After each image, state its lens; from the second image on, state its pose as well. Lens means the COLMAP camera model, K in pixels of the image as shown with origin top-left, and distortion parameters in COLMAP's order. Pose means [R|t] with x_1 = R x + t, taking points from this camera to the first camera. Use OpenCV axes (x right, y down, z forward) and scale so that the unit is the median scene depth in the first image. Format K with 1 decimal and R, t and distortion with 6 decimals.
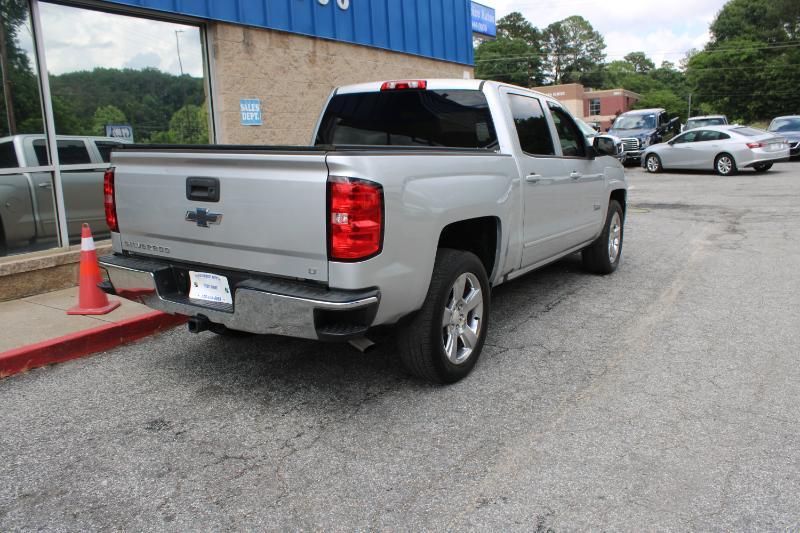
lens RADIAL K [[660.0, 0, 398.5], [0, 660.0, 265.7], [0, 0, 1]] dist [-0.156092, 0.137141]
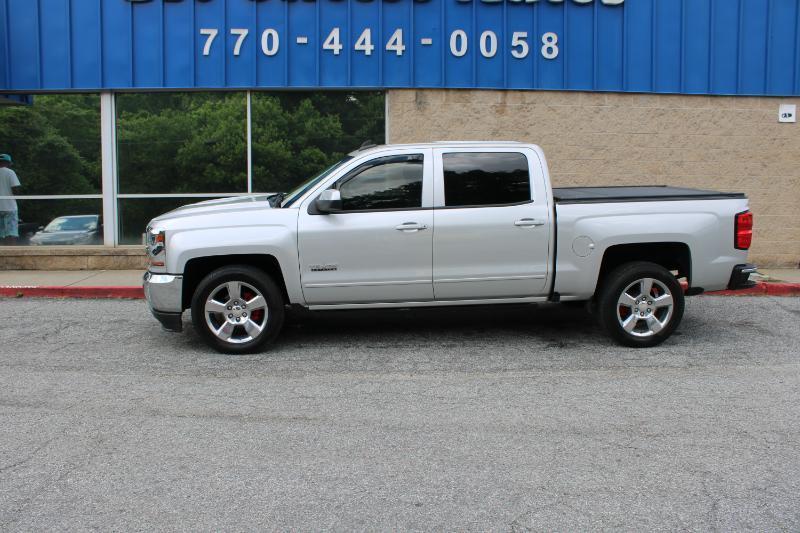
lens RADIAL K [[660.0, 0, 396.0], [0, 660.0, 269.3], [0, 0, 1]] dist [-0.156092, 0.137141]
pose [[0.572729, 0.134906, -0.808568, 0.736812], [-0.168320, 0.984702, 0.045068, -0.074817], [0.802278, 0.110287, 0.586674, 0.251666]]
